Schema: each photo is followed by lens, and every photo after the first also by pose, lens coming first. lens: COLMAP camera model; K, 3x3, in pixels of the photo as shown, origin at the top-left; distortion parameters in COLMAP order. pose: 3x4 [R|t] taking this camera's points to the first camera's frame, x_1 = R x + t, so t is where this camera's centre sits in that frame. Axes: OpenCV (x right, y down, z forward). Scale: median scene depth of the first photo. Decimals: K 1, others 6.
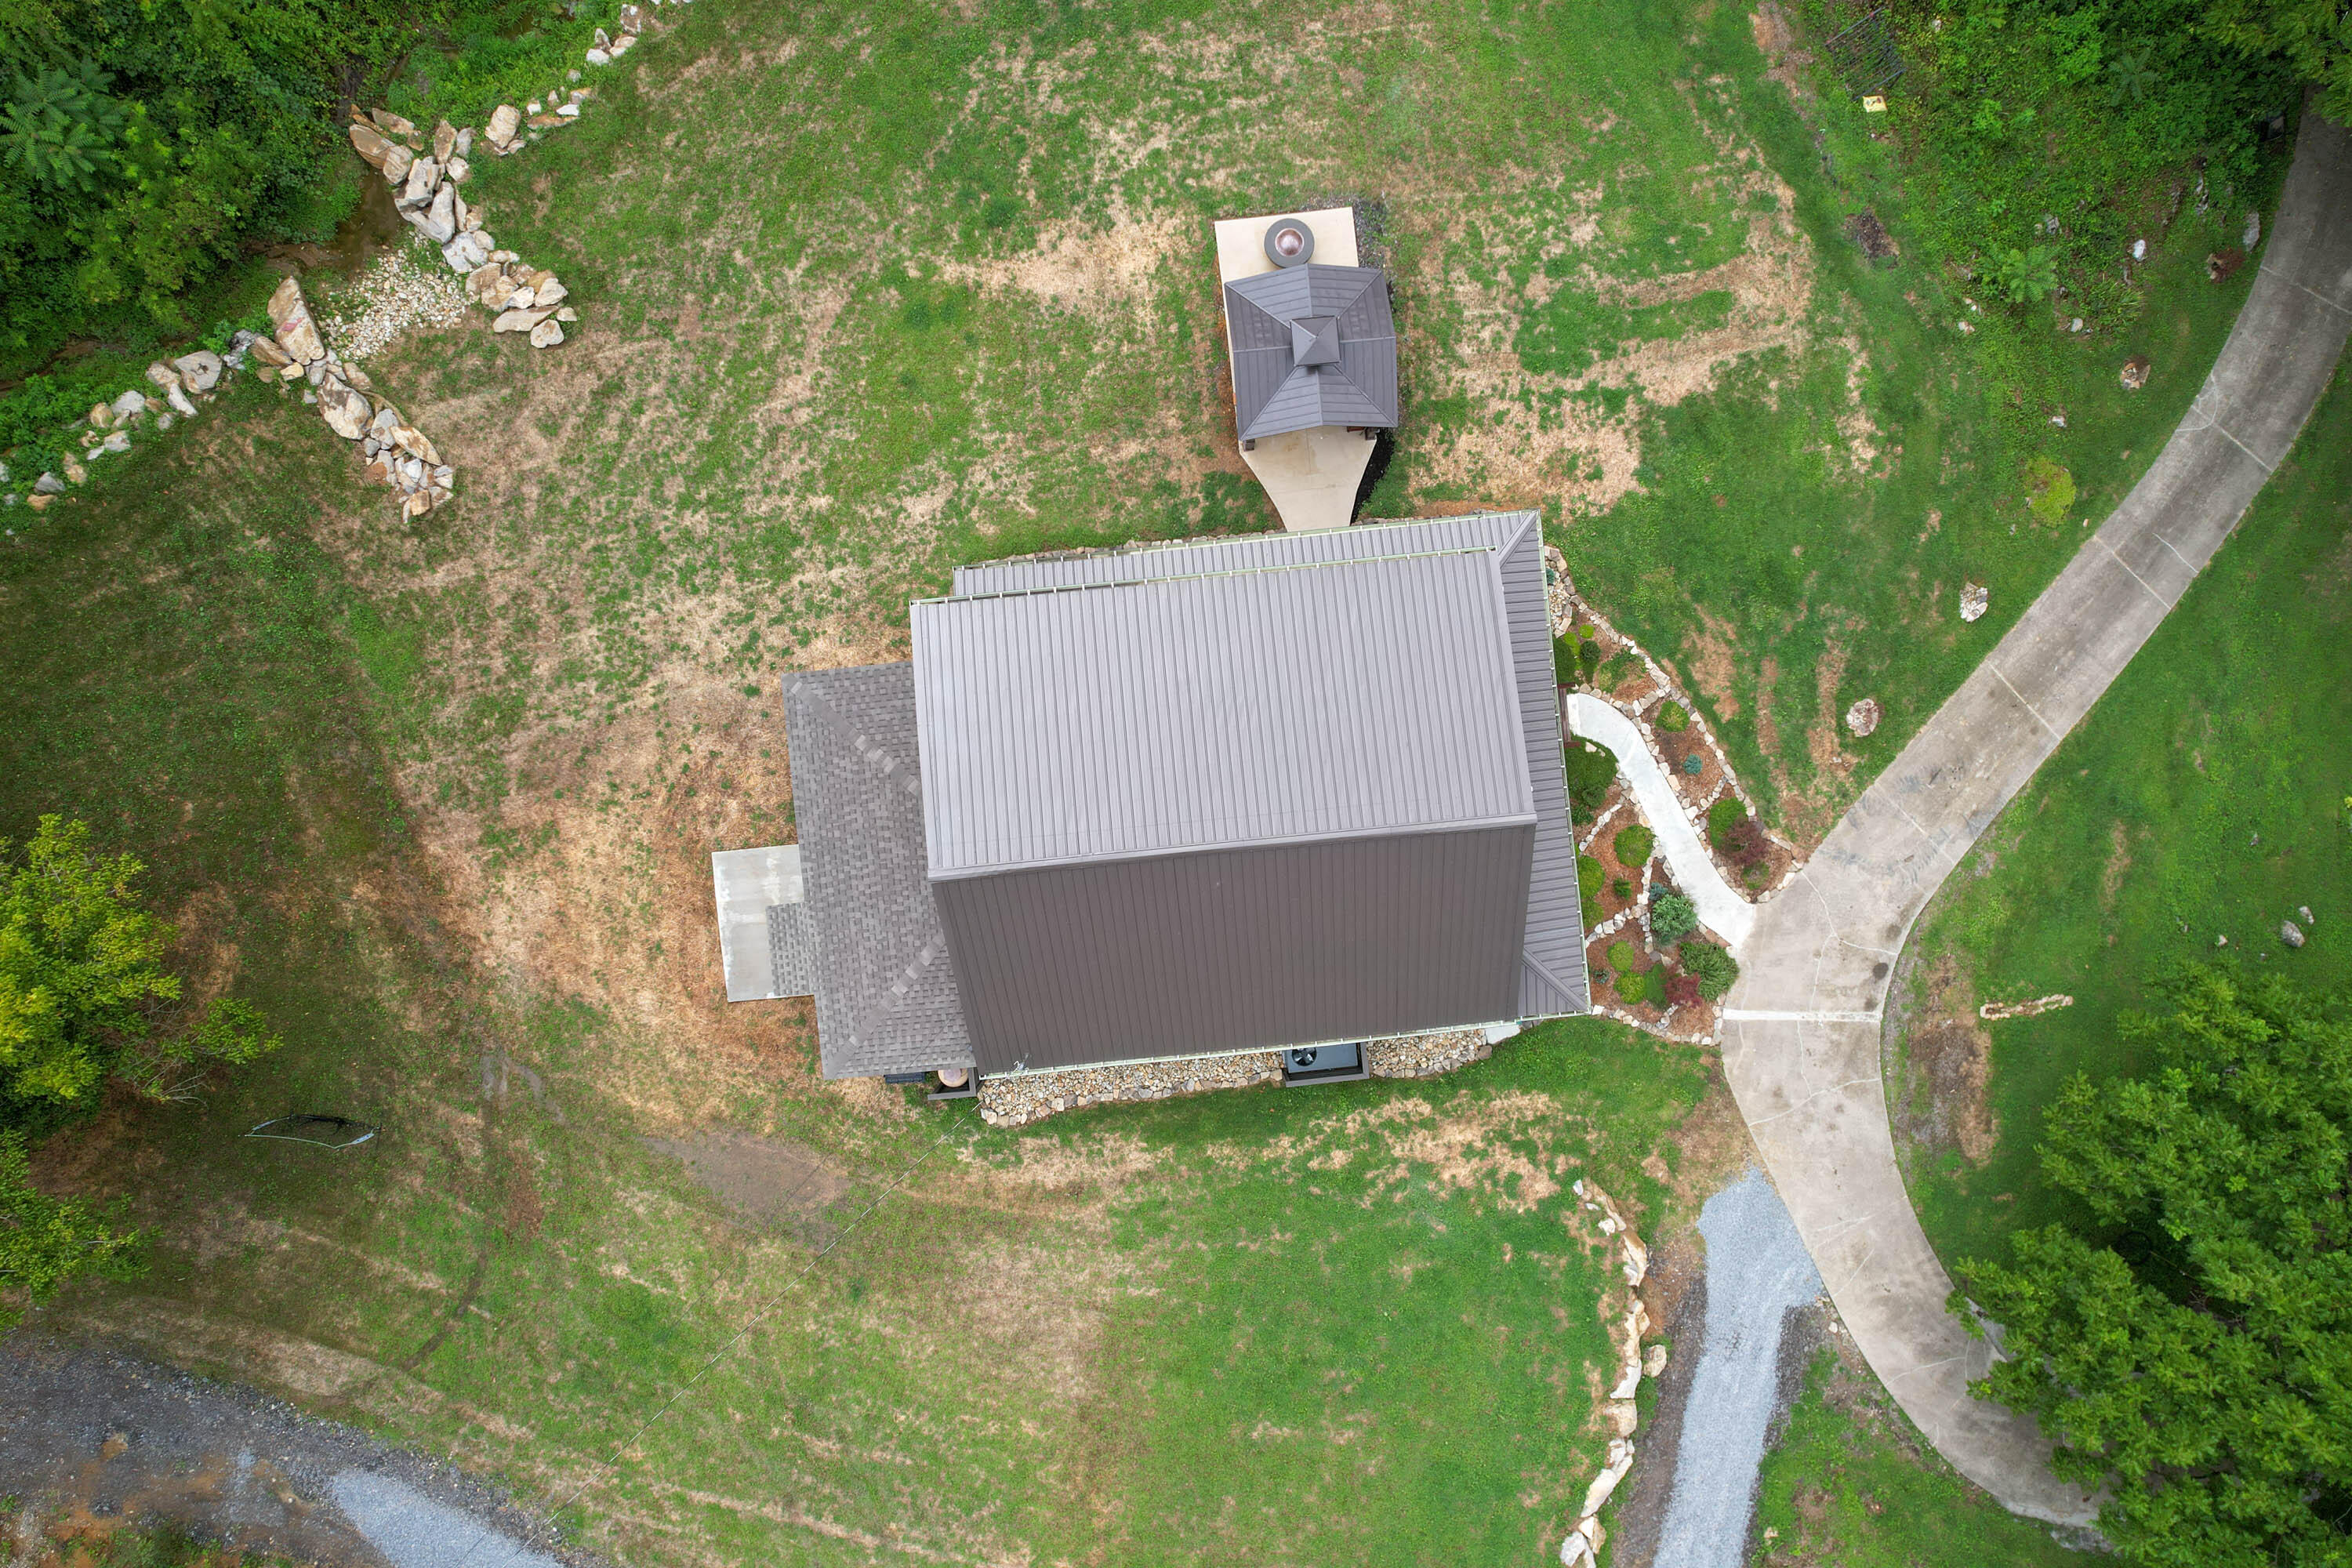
lens RADIAL K [[1497.9, 0, 1176.0], [0, 1497.9, 781.5], [0, 0, 1]] dist [-0.066646, 0.072004]
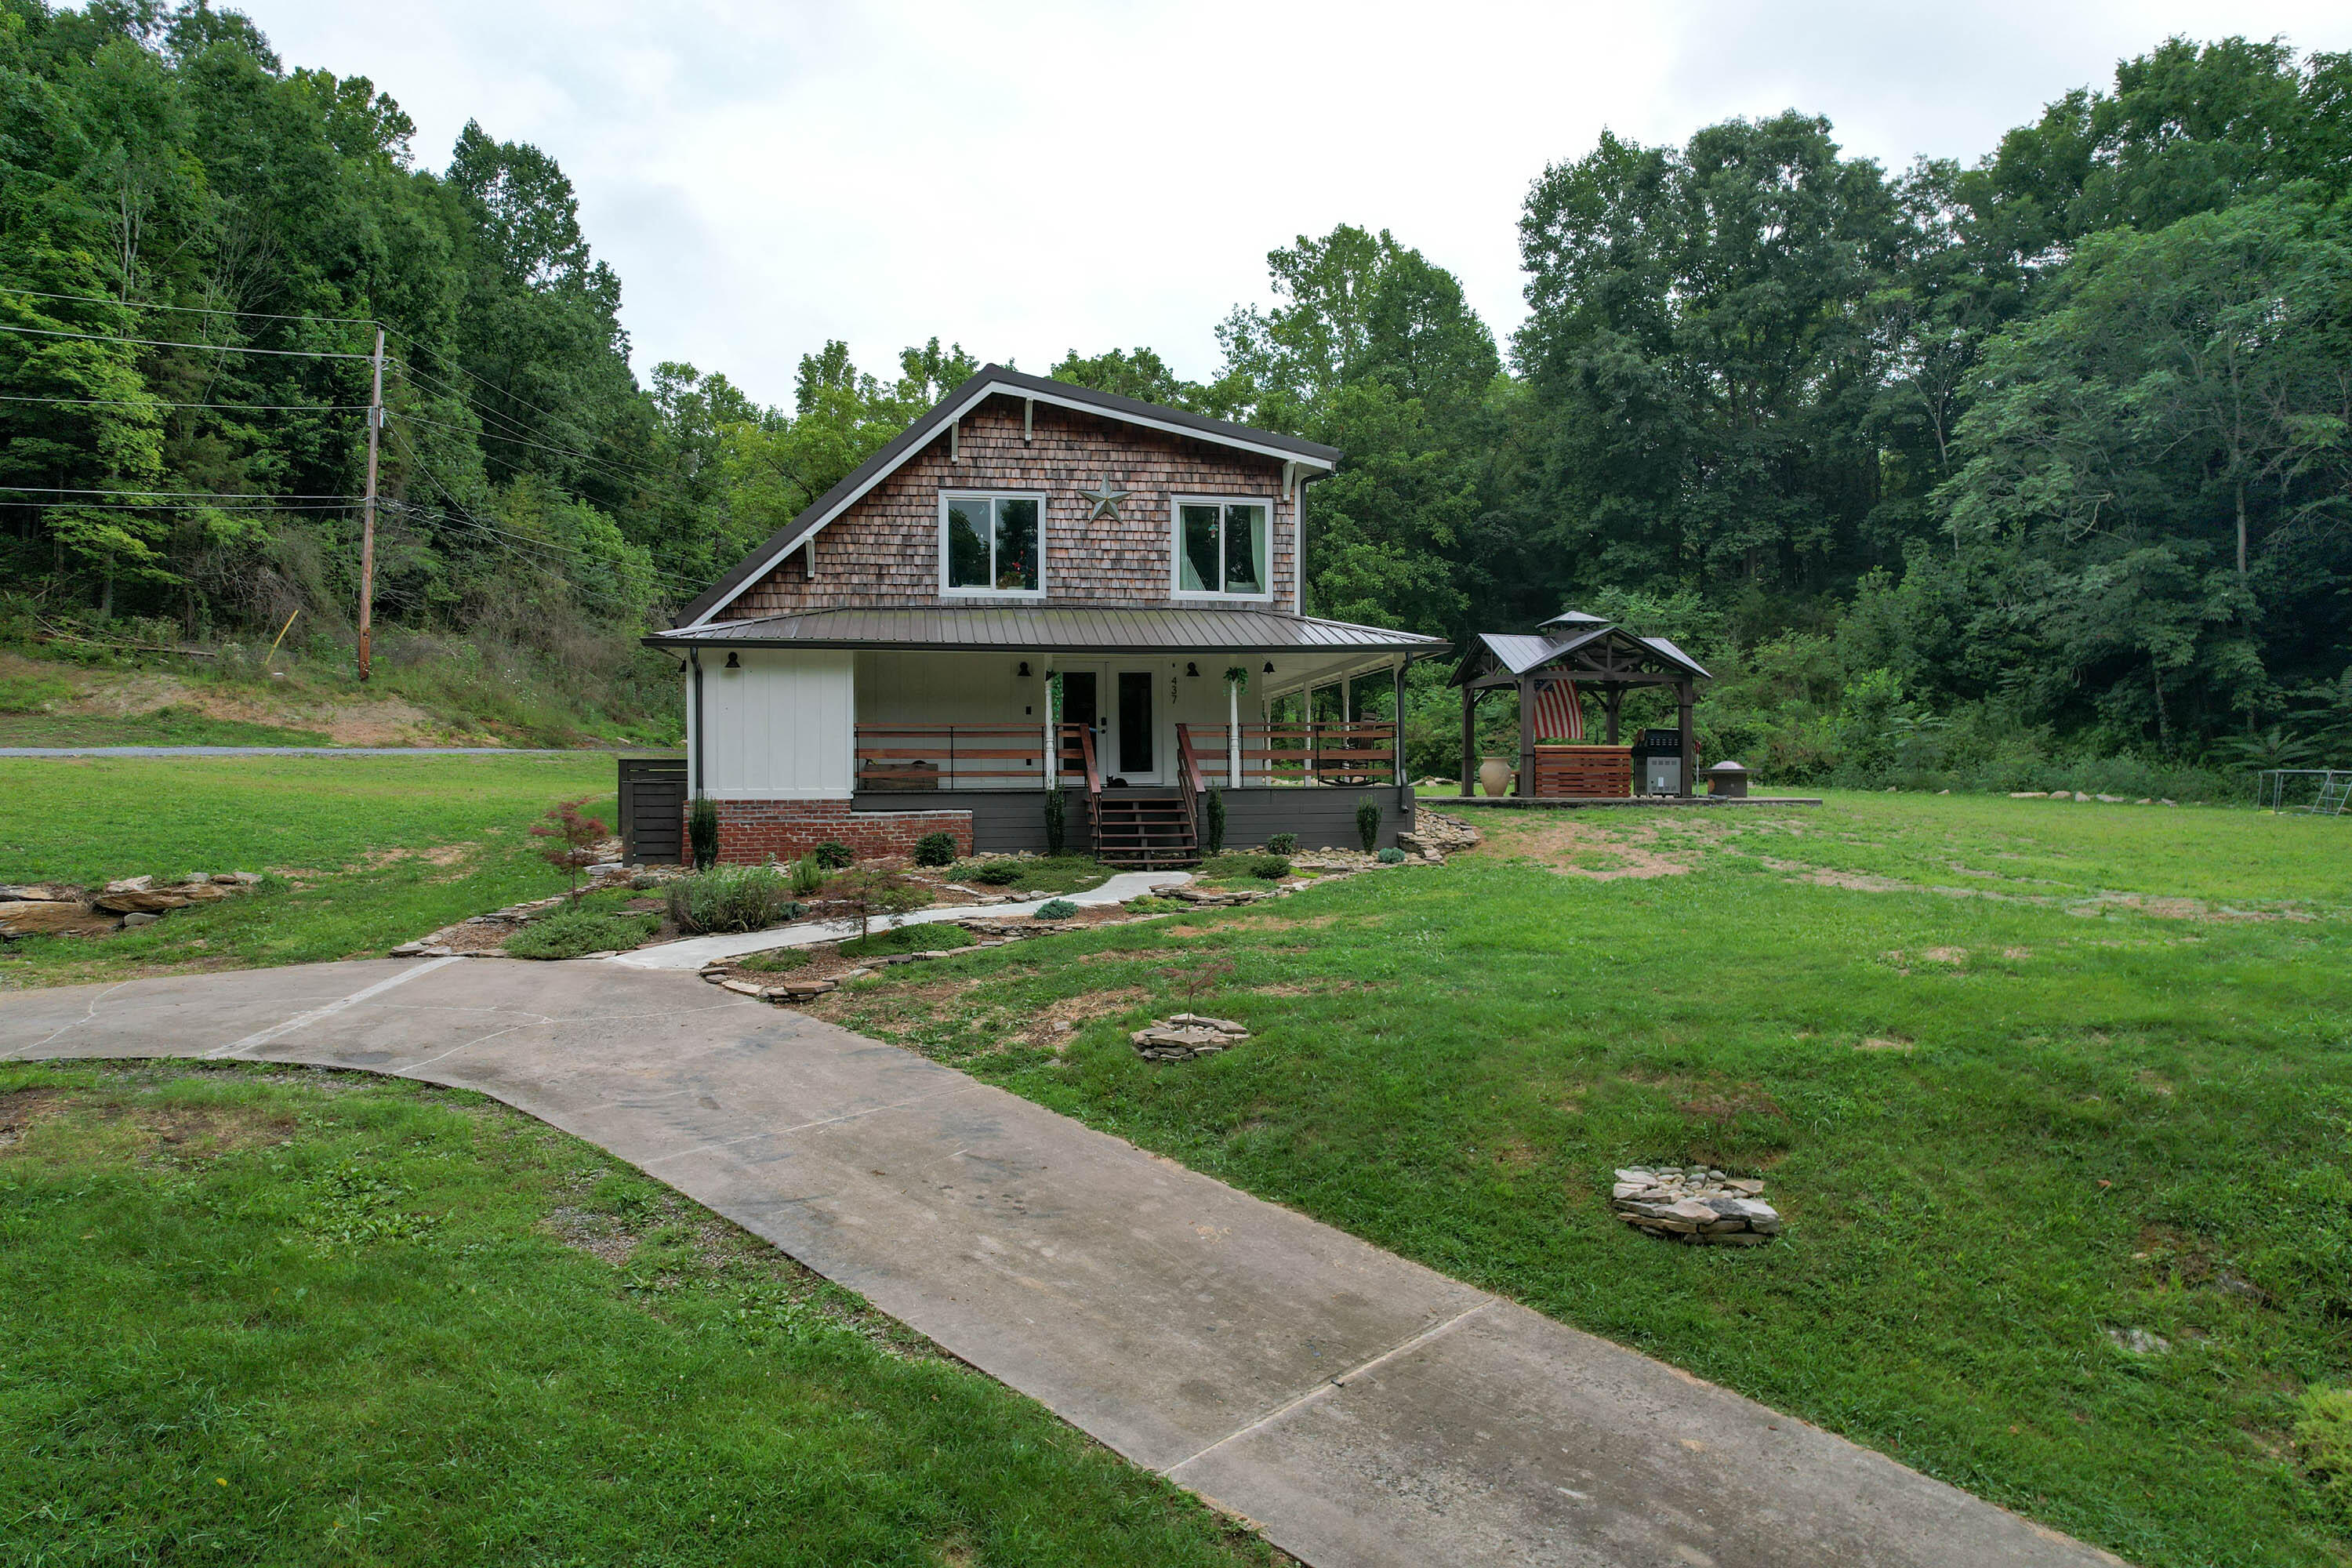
lens RADIAL K [[1497.9, 0, 1177.3], [0, 1497.9, 770.4], [0, 0, 1]] dist [-0.066646, 0.072004]
pose [[0.064311, -0.008465, -0.997894, 0.828990], [-0.997914, -0.006141, -0.064261, -0.019359], [-0.005584, 0.999945, -0.008843, 0.989028]]
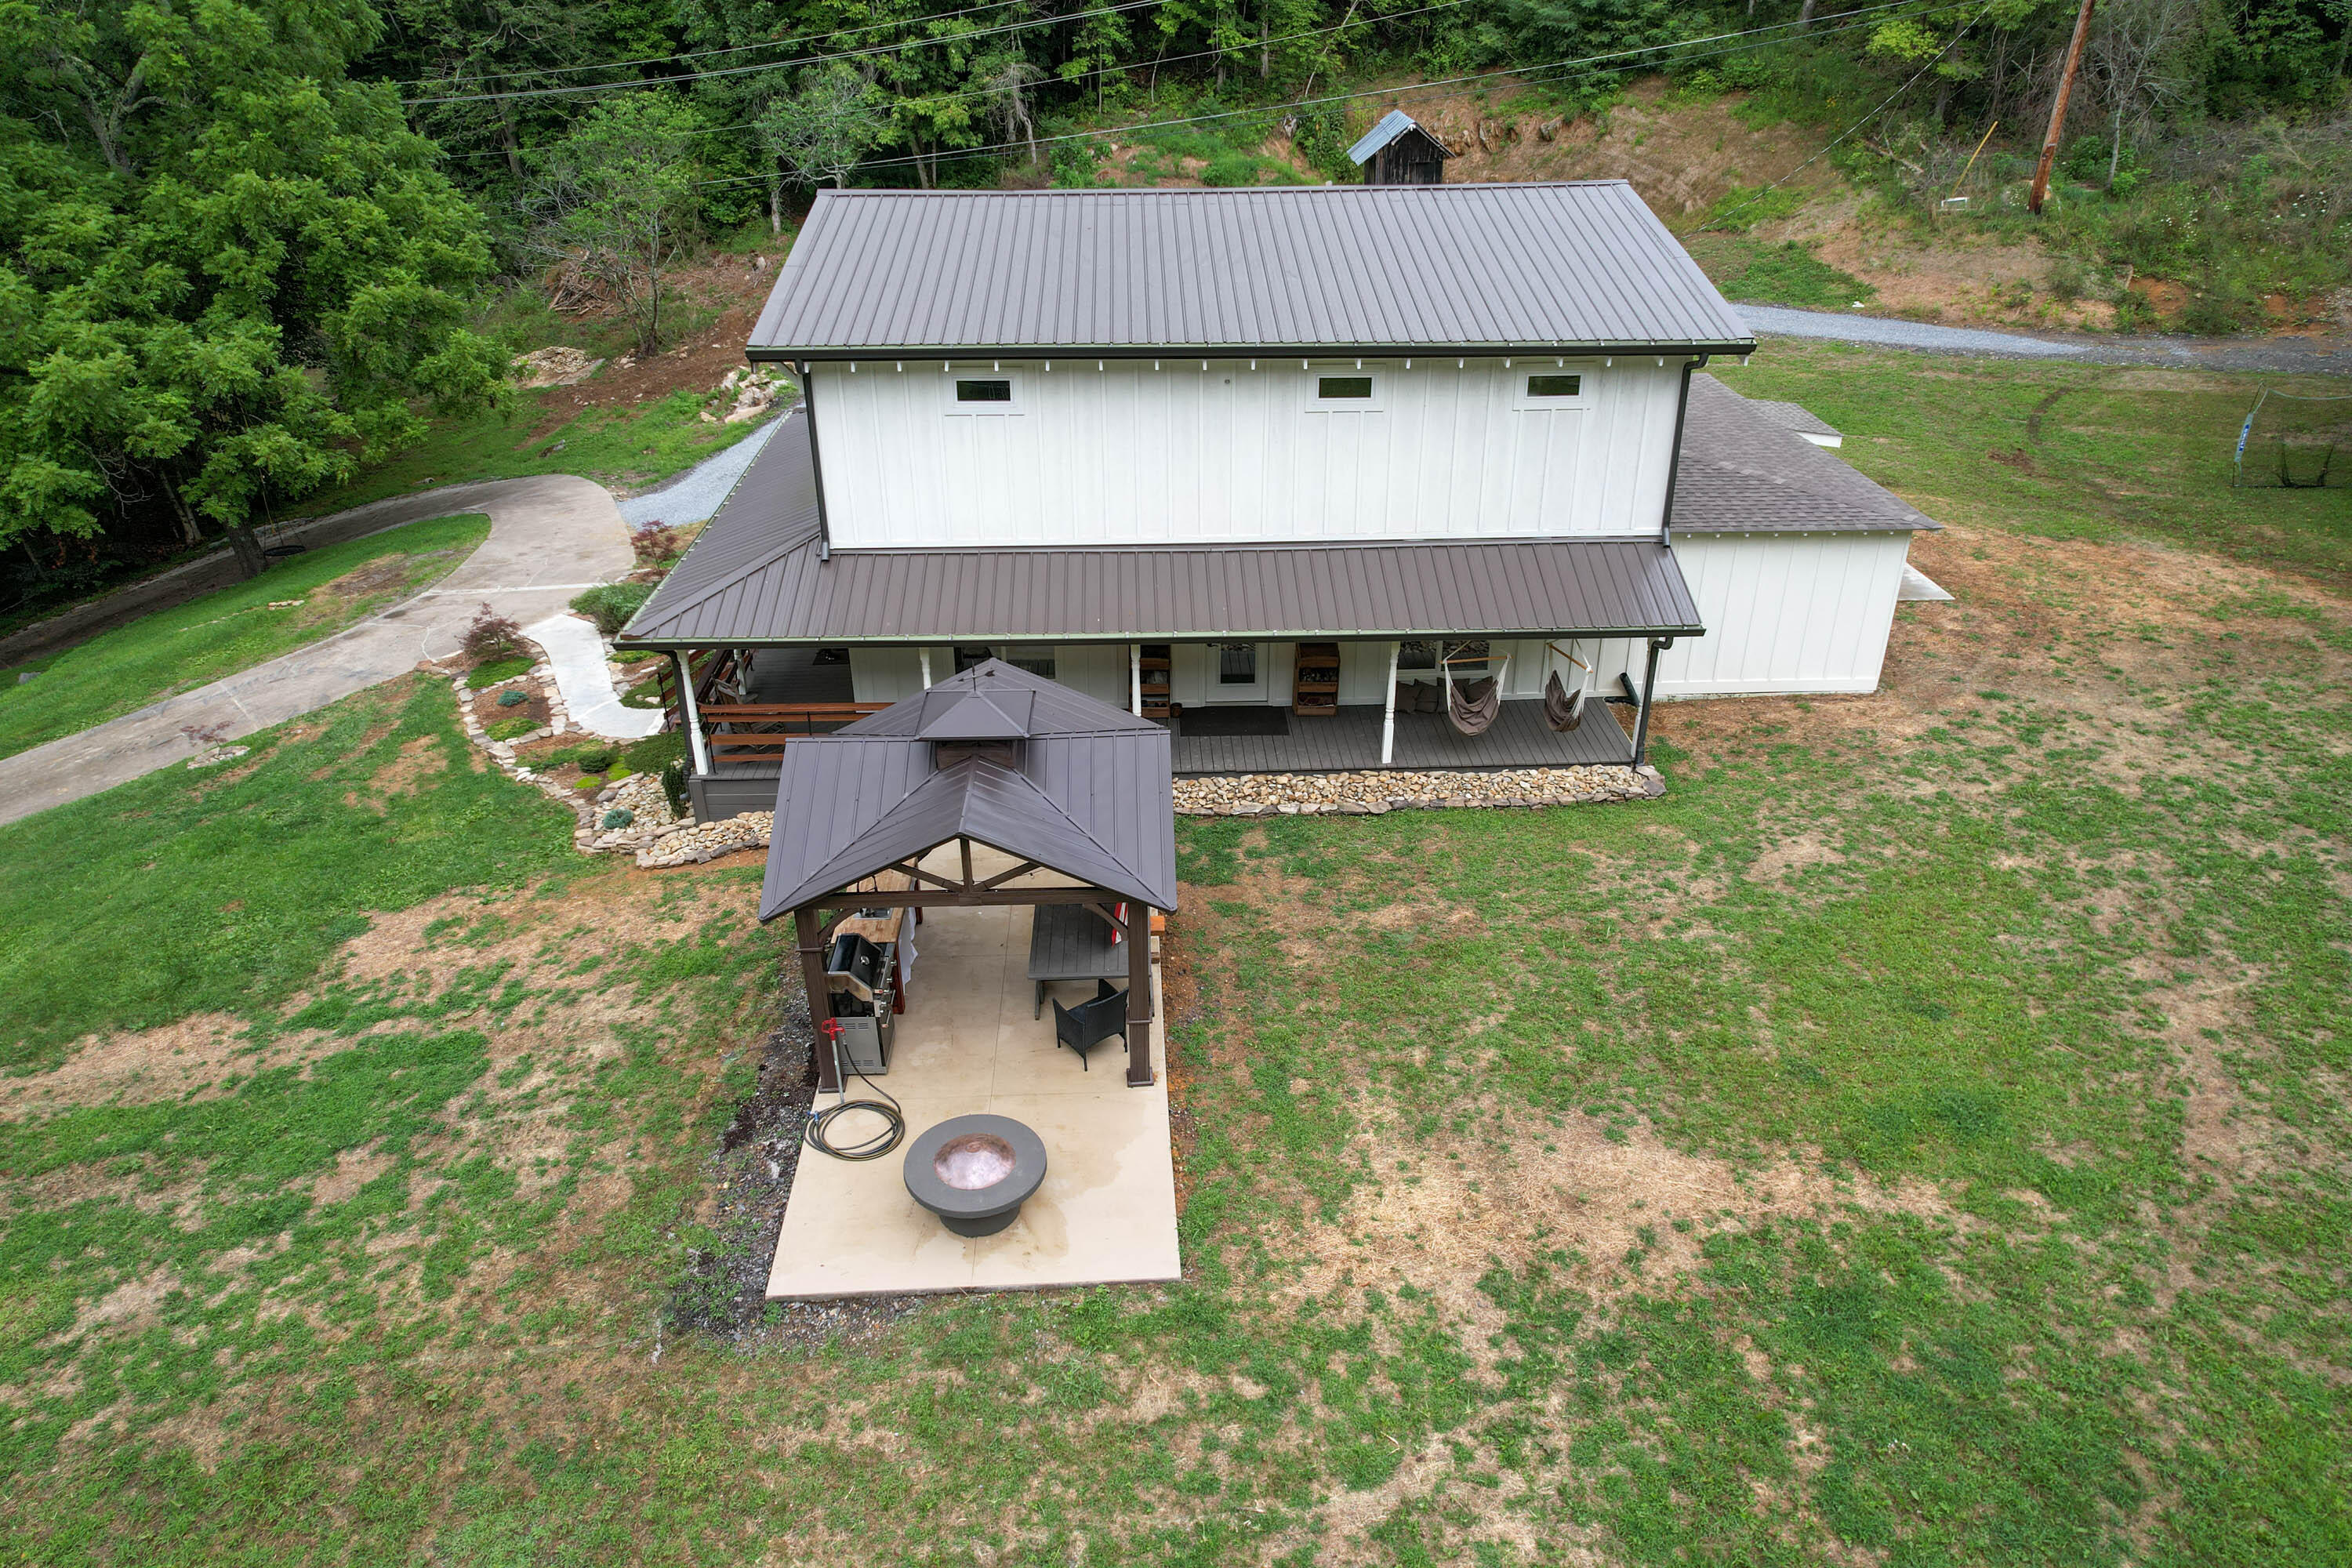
lens RADIAL K [[1497.9, 0, 1177.9], [0, 1497.9, 778.6], [0, 0, 1]] dist [-0.066646, 0.072004]
pose [[-0.998163, -0.024964, 0.055210, 0.010736], [0.060444, -0.473955, 0.878472, -0.614804], [0.004237, 0.880195, 0.474593, 0.737001]]
